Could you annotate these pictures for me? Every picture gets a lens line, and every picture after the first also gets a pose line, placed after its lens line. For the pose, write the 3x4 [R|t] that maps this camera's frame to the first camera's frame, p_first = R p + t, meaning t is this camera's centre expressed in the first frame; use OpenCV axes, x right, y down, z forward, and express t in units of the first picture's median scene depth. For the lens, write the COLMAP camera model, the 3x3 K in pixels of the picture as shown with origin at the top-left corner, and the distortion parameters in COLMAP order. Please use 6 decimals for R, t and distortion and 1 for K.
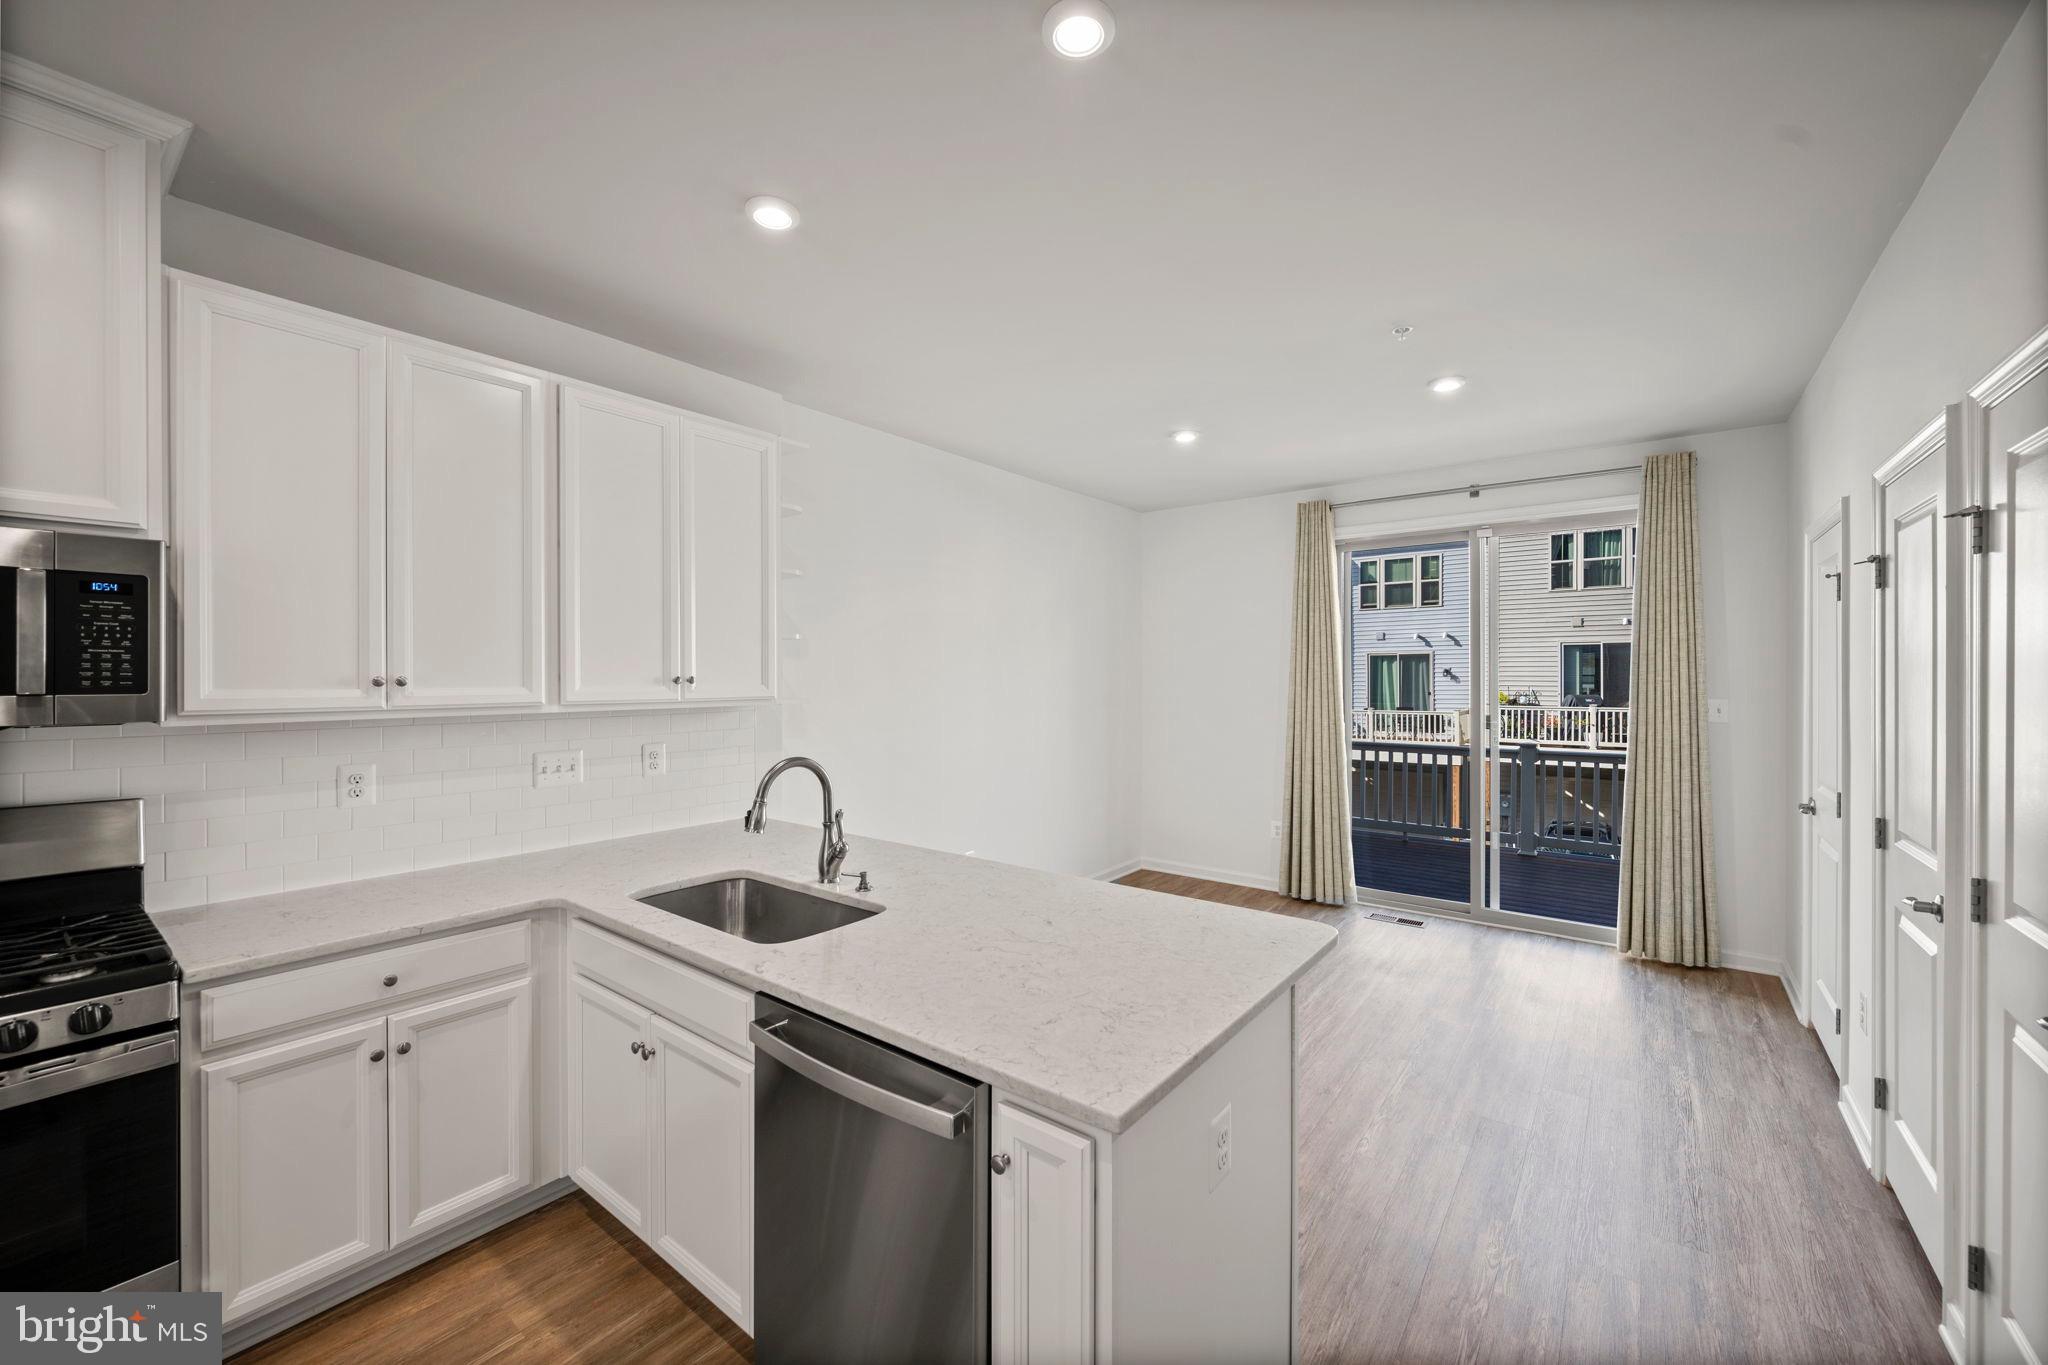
lens RADIAL K [[797.4, 0, 1021.9], [0, 797.4, 674.8], [0, 0, 1]] dist [-0.002281, 0.000239]
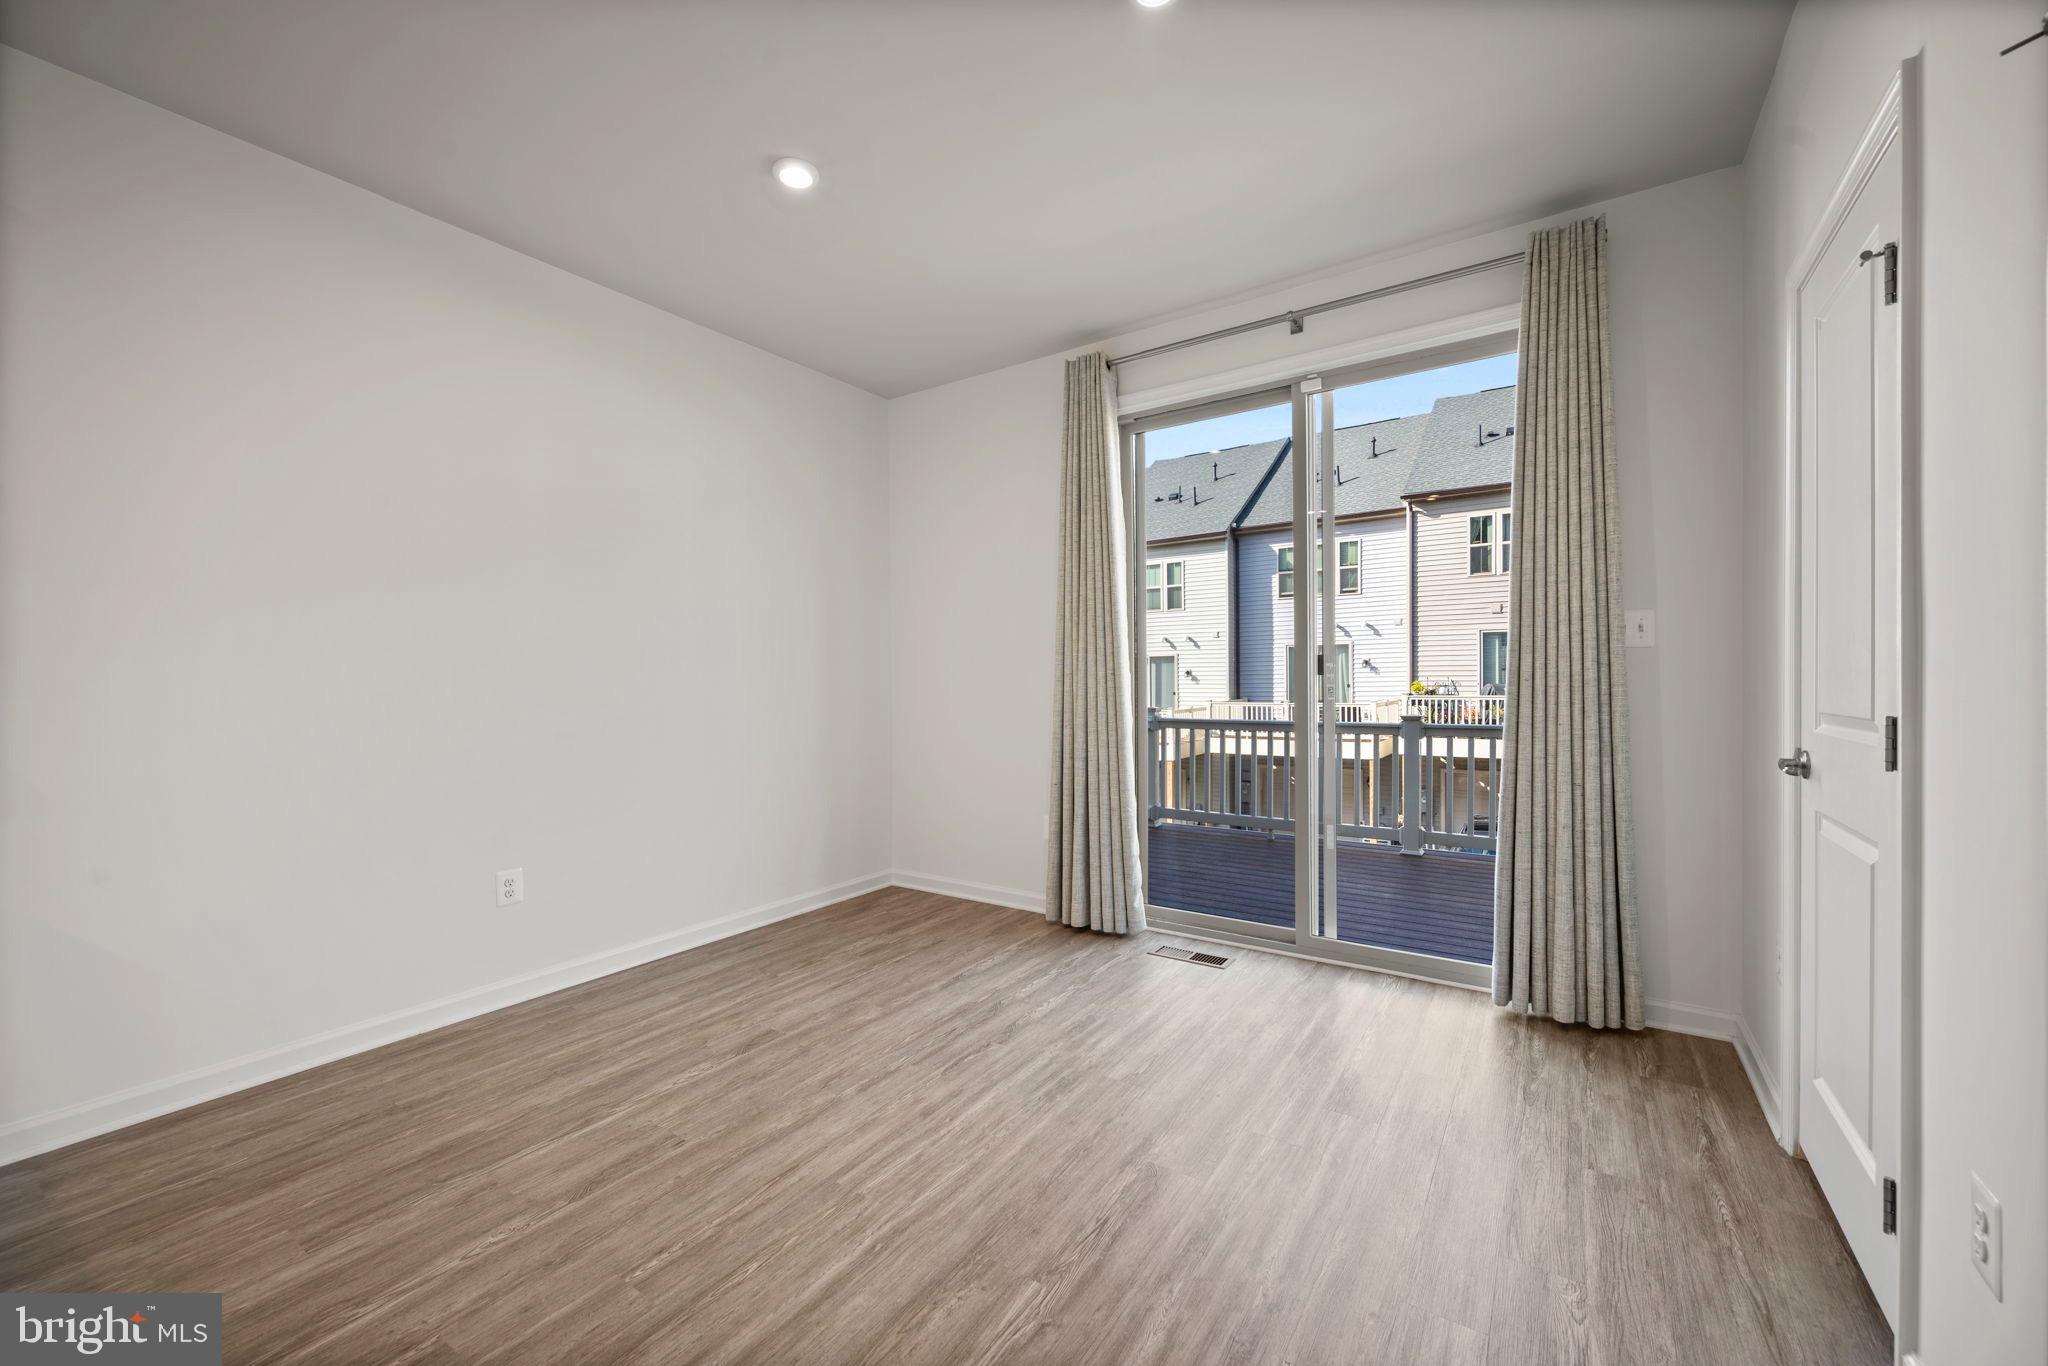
lens RADIAL K [[797.4, 0, 1020.3], [0, 797.4, 688.2], [0, 0, 1]] dist [-0.002281, 0.000239]
pose [[0.998130, -0.008878, 0.060477, 0.182024], [0.008371, 0.999928, 0.008643, 0.045553], [-0.060550, -0.008120, 0.998132, 0.210174]]
